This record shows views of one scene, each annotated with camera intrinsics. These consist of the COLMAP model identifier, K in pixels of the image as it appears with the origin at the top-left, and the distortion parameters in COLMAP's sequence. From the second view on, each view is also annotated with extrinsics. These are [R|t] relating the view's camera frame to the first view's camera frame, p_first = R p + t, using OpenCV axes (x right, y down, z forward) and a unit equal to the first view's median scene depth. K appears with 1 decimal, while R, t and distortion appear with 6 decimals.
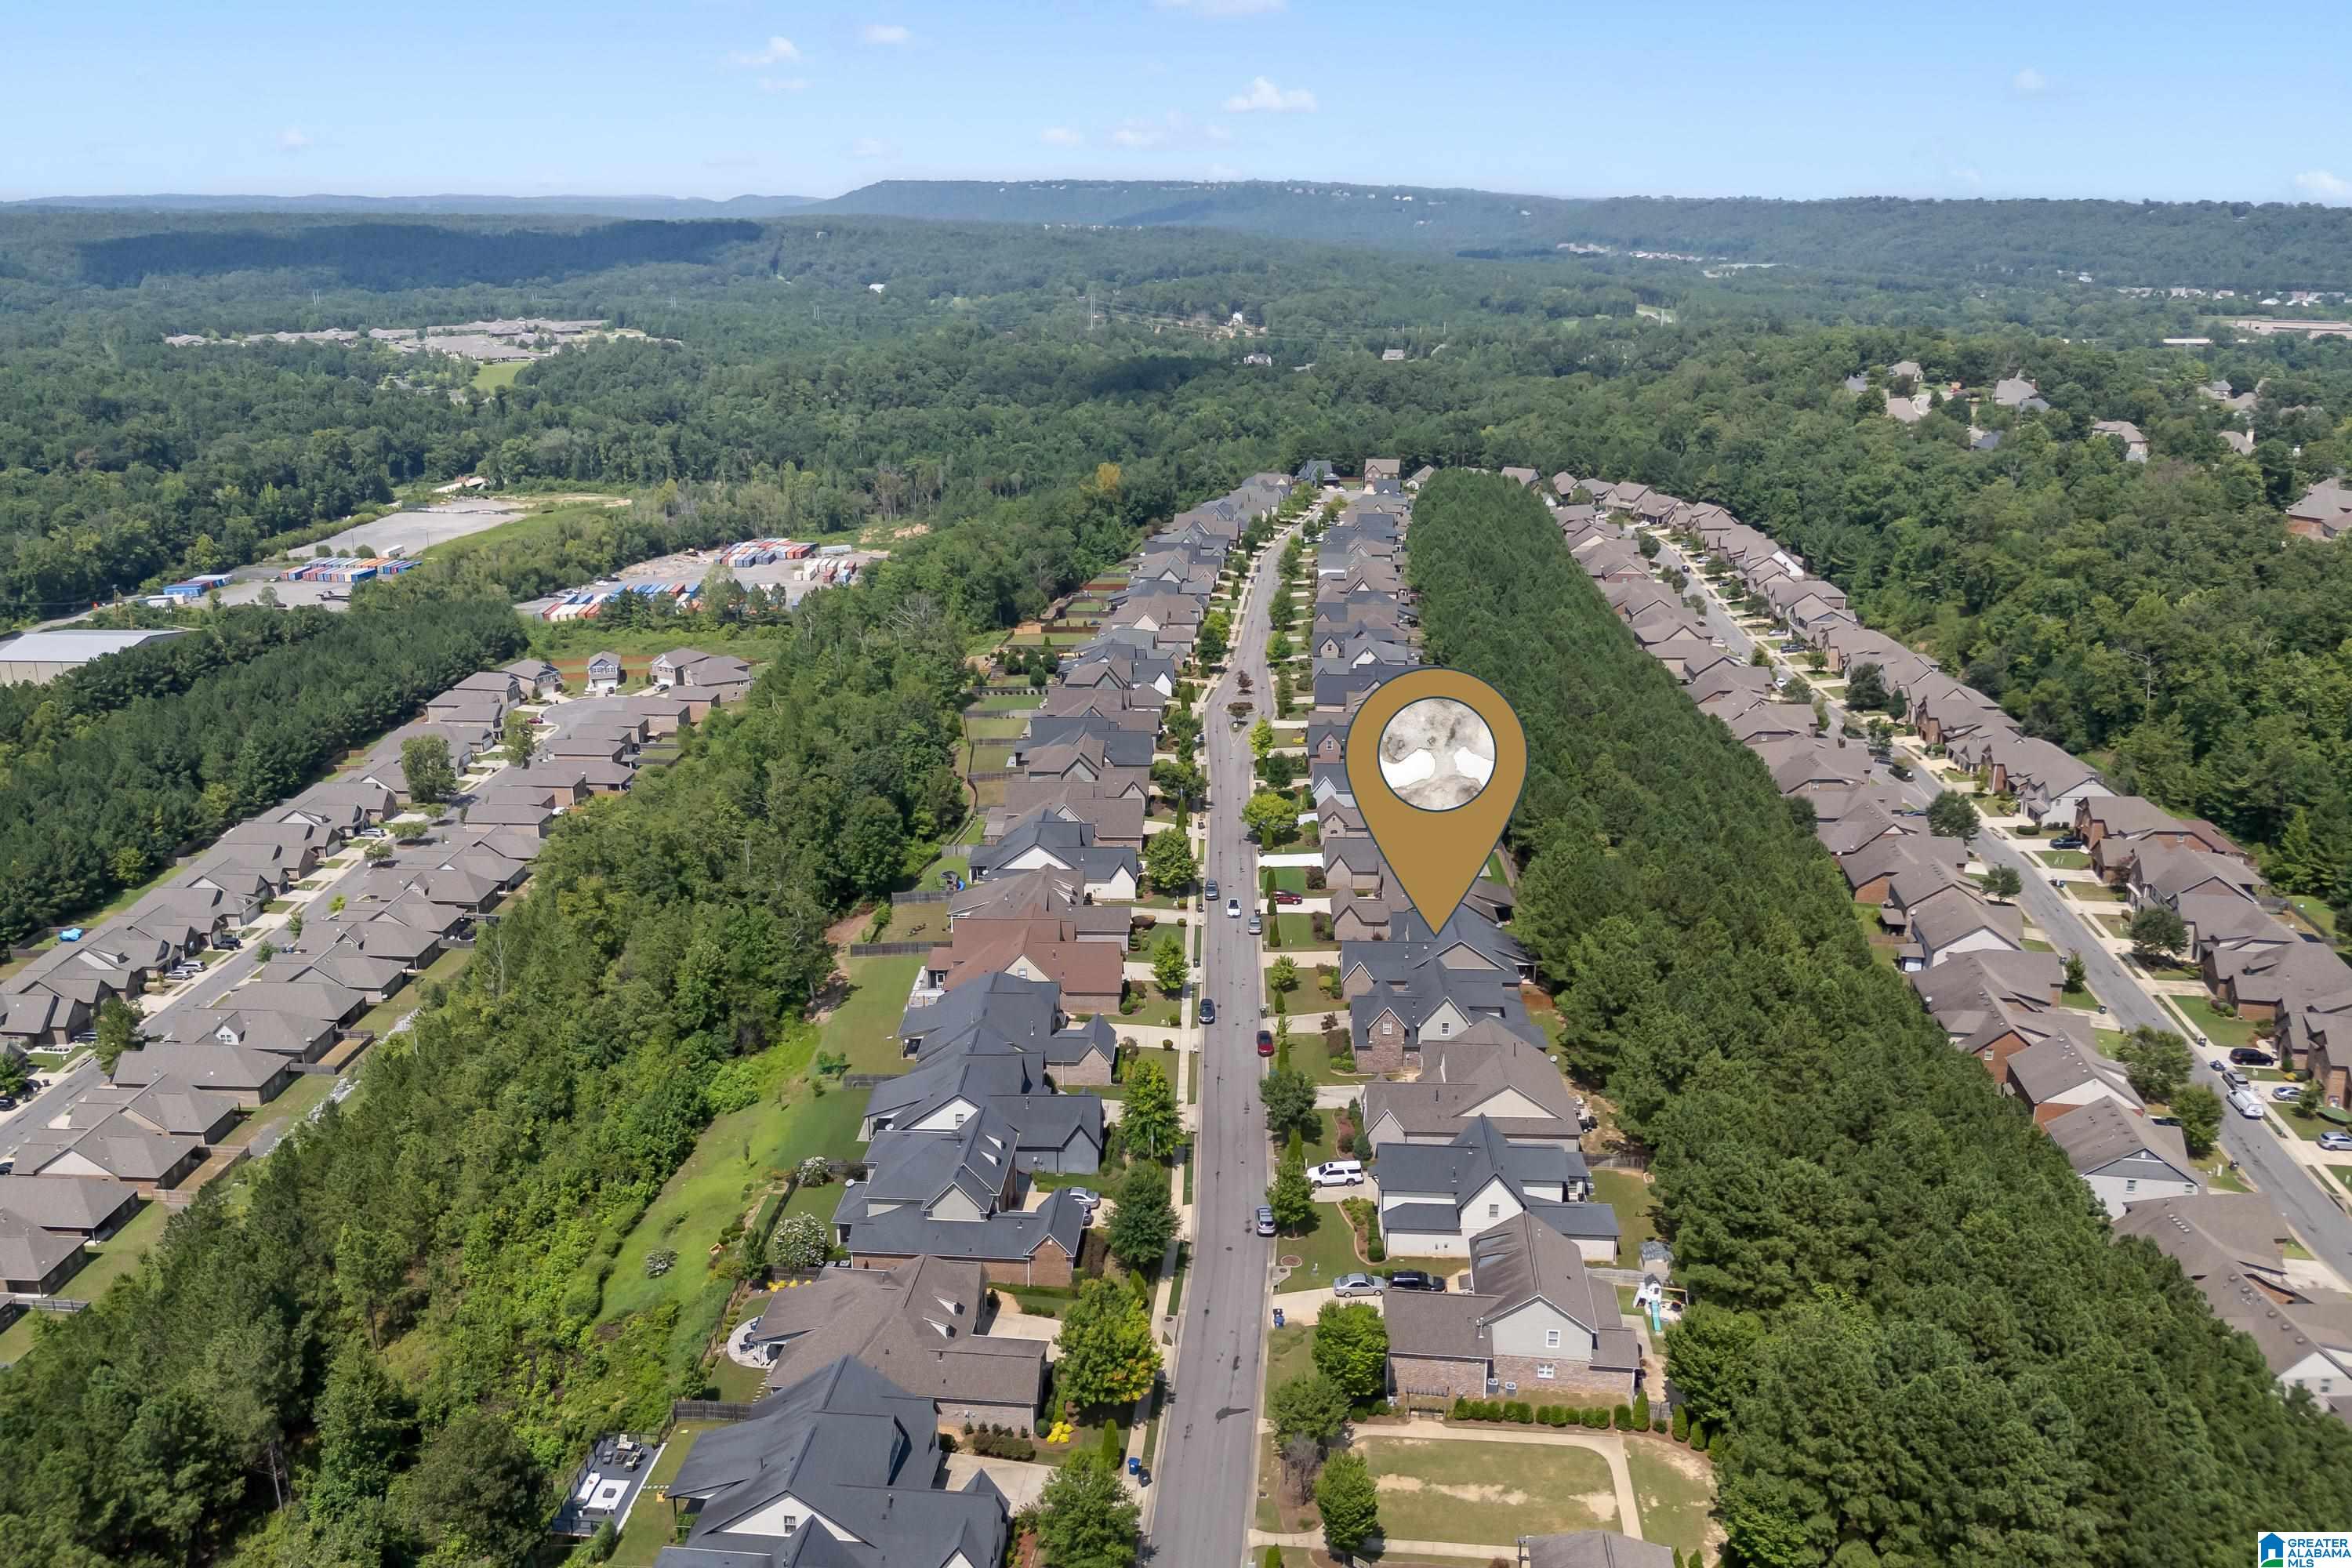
lens RADIAL K [[1703.1, 0, 1176.0], [0, 1703.1, 784.0], [0, 0, 1]] dist [0.086982, -0.104878]
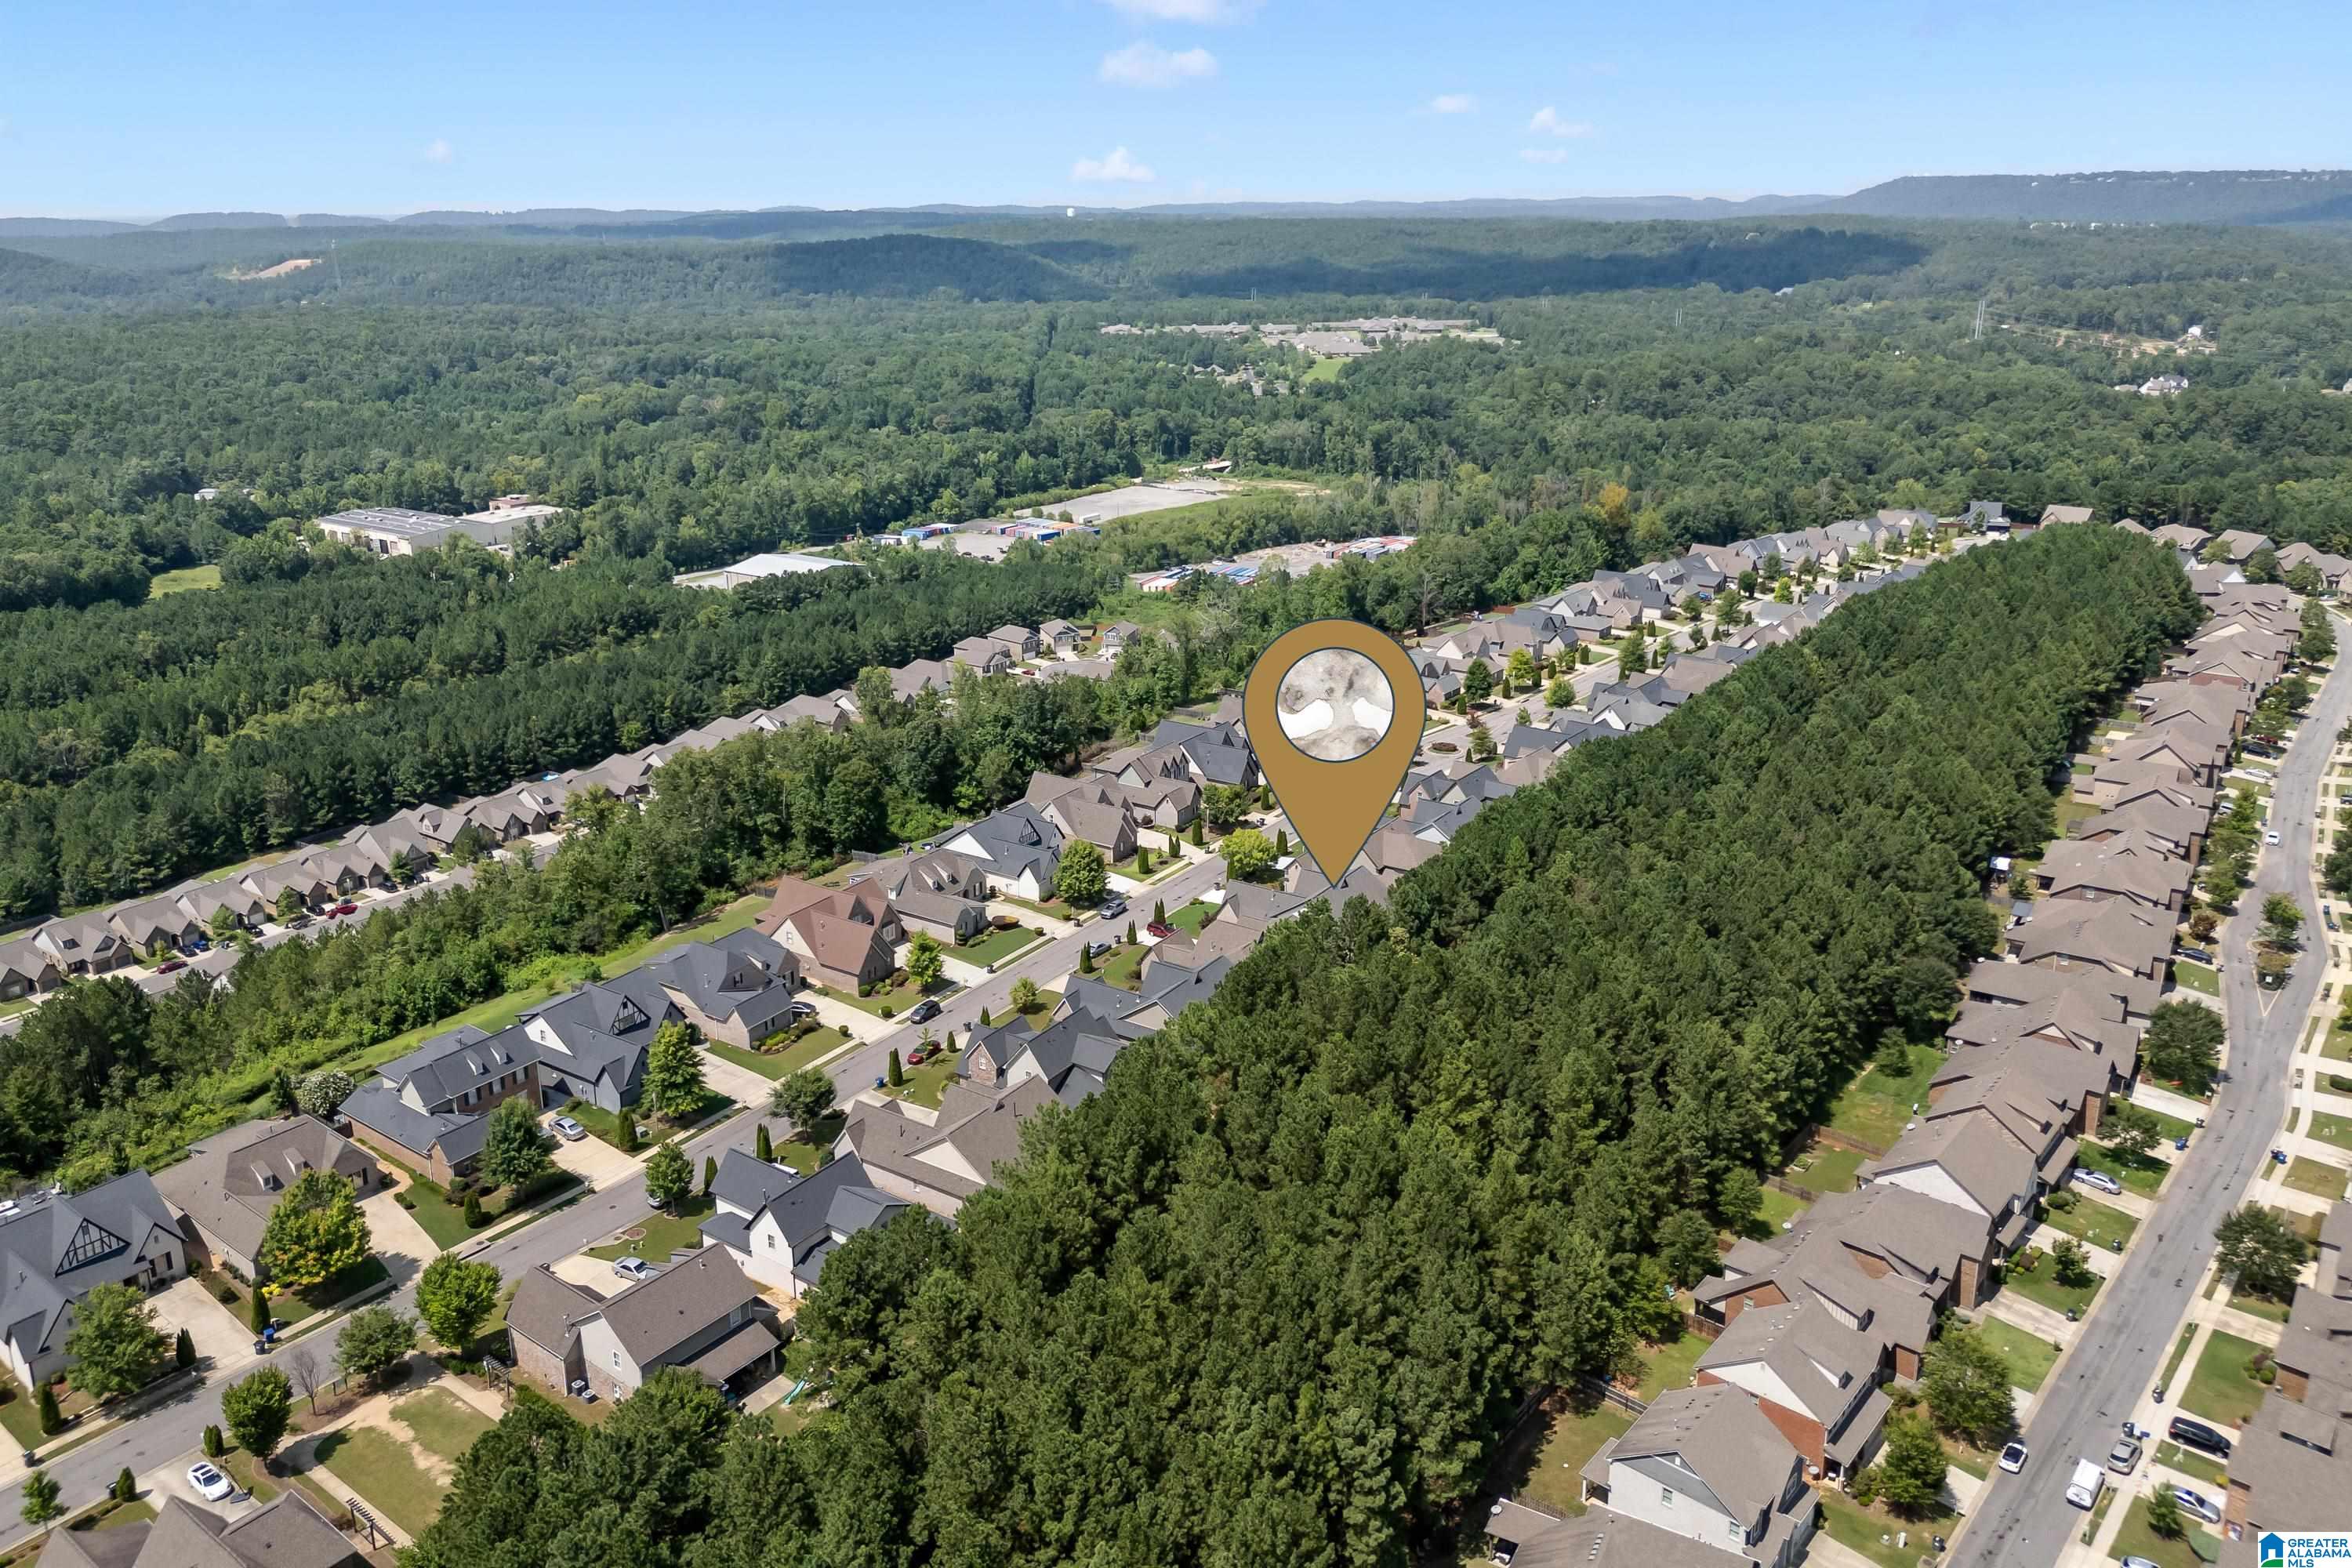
lens RADIAL K [[1707.6, 0, 1176.0], [0, 1707.6, 784.0], [0, 0, 1]] dist [0.098027, -0.105165]
pose [[0.849624, 0.167066, -0.500228, 0.191978], [-0.167982, 0.984825, 0.043599, -0.020732], [0.499922, 0.046987, 0.864795, 0.059311]]
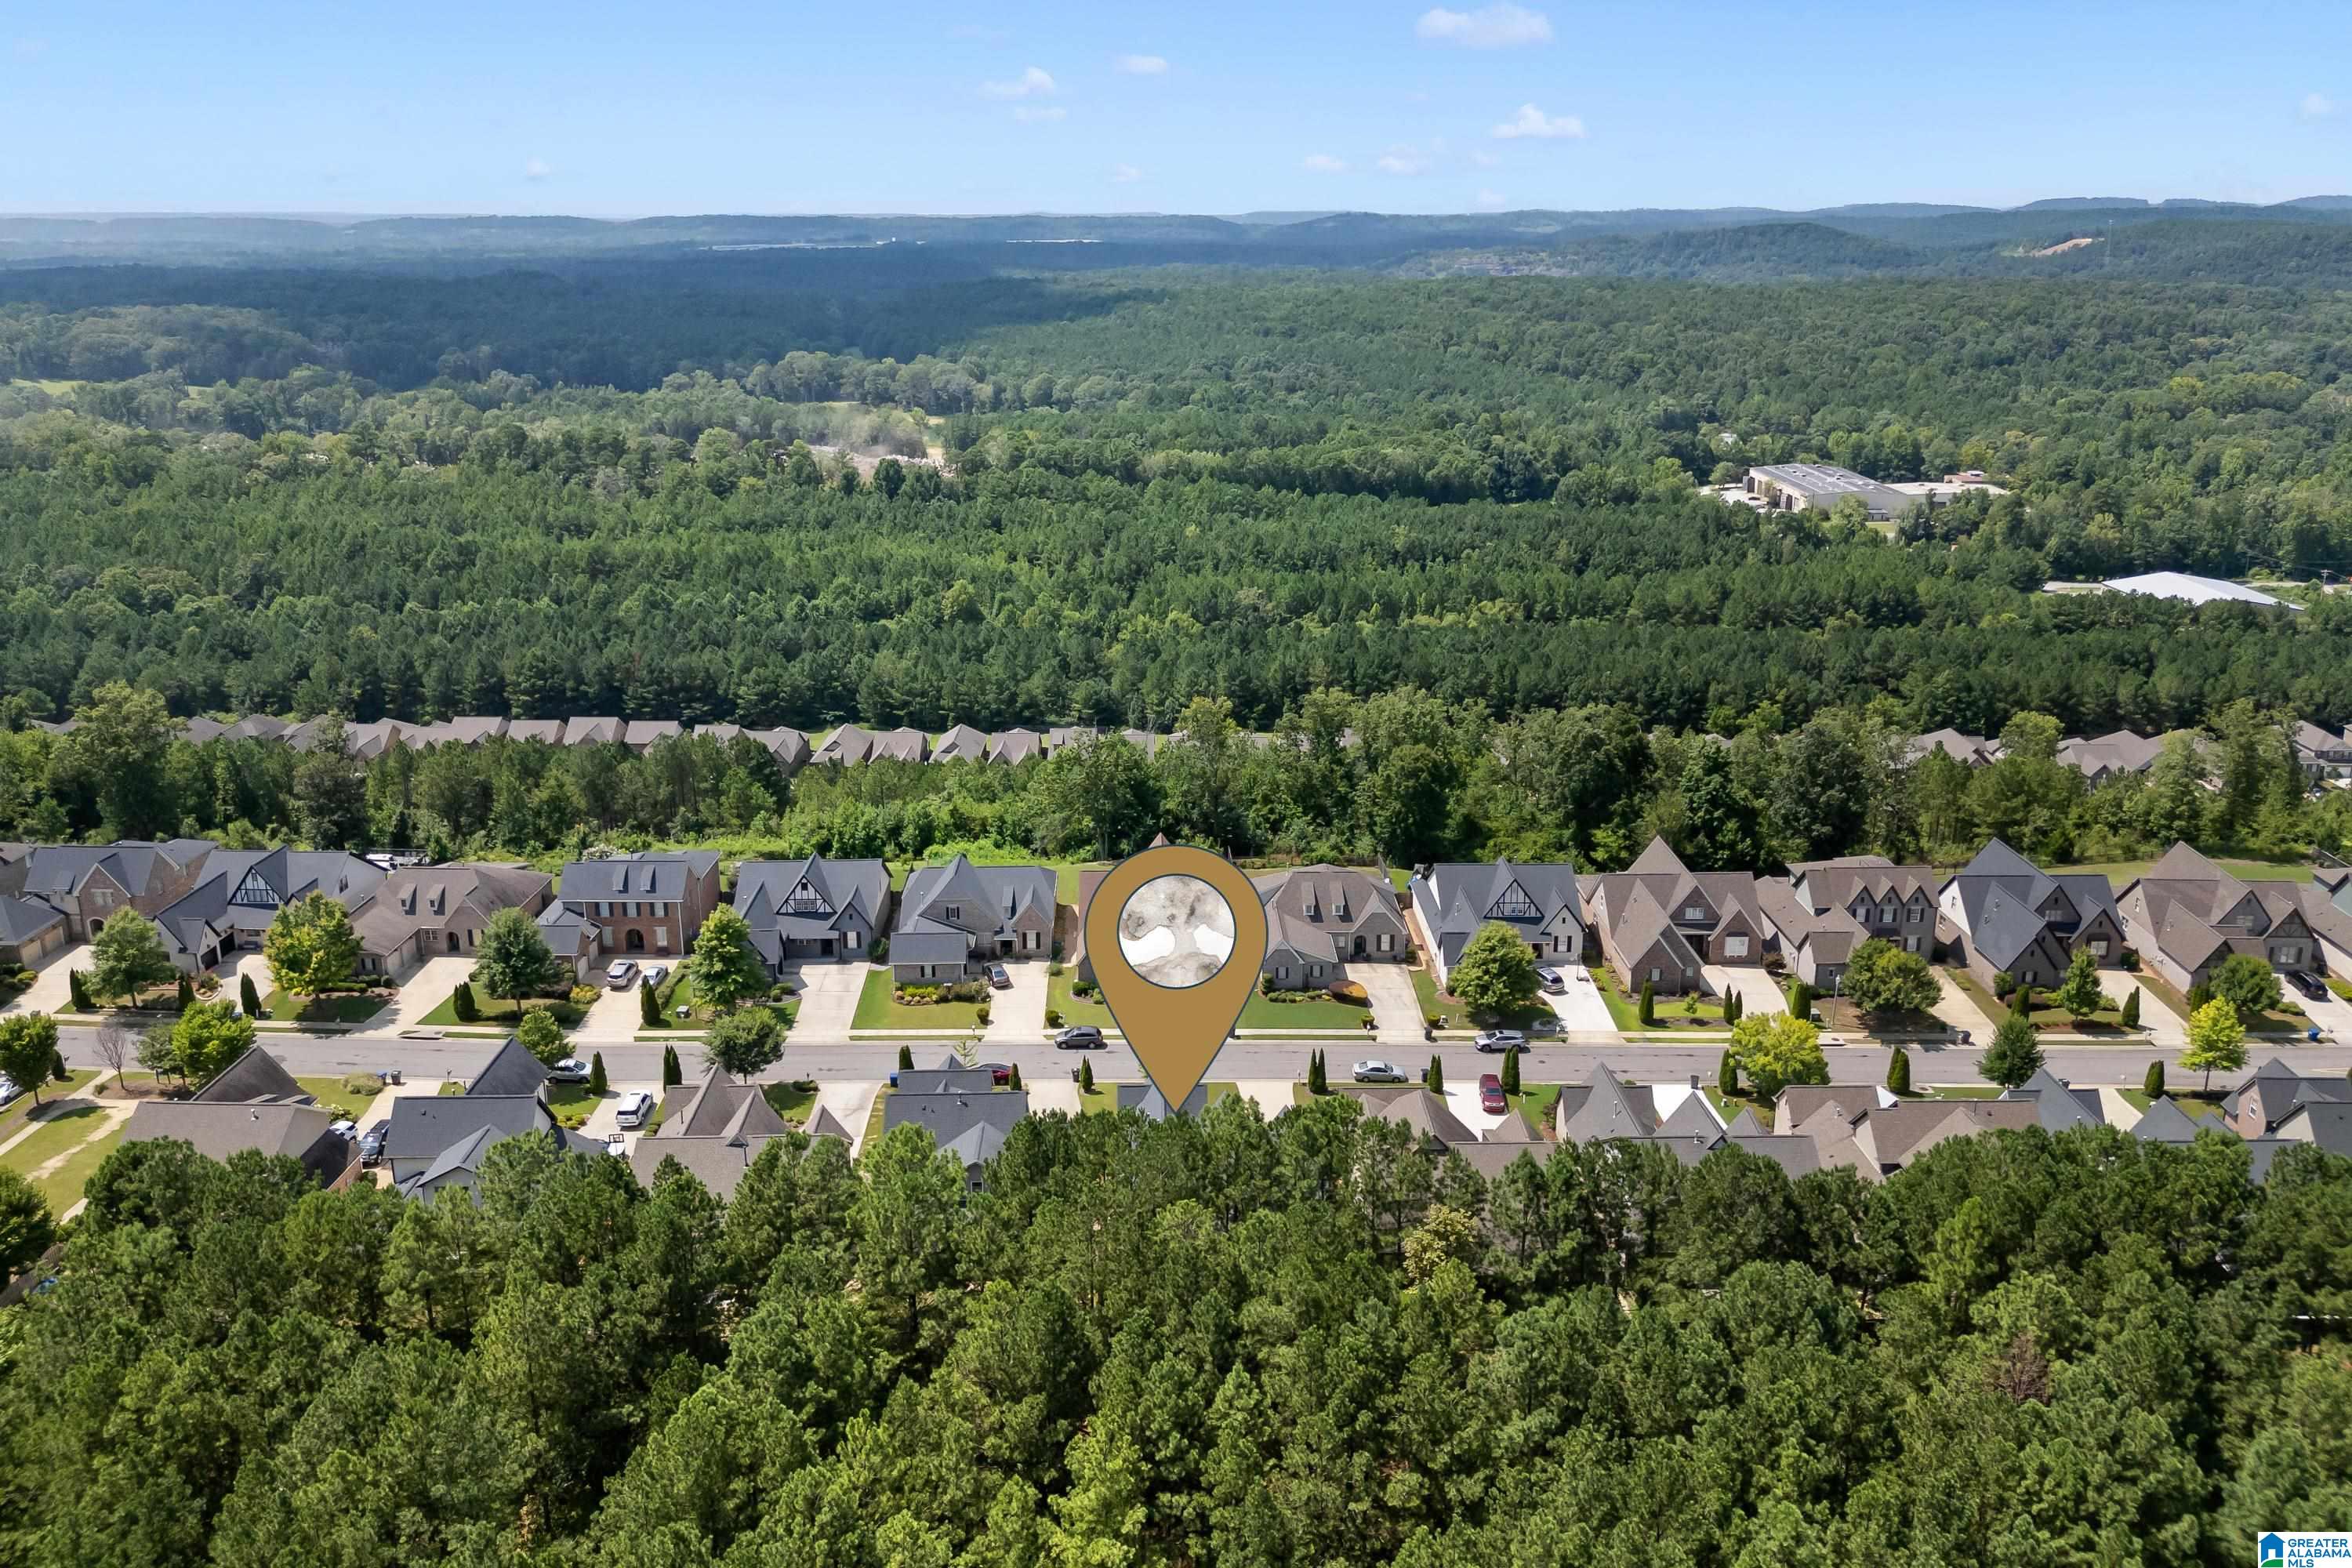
lens RADIAL K [[1707.6, 0, 1176.0], [0, 1707.6, 784.0], [0, 0, 1]] dist [0.098027, -0.105165]
pose [[0.053944, 0.324658, -0.944292, 0.217597], [-0.326061, 0.899559, 0.290651, -0.063585], [0.943808, 0.292218, 0.154385, 0.272895]]
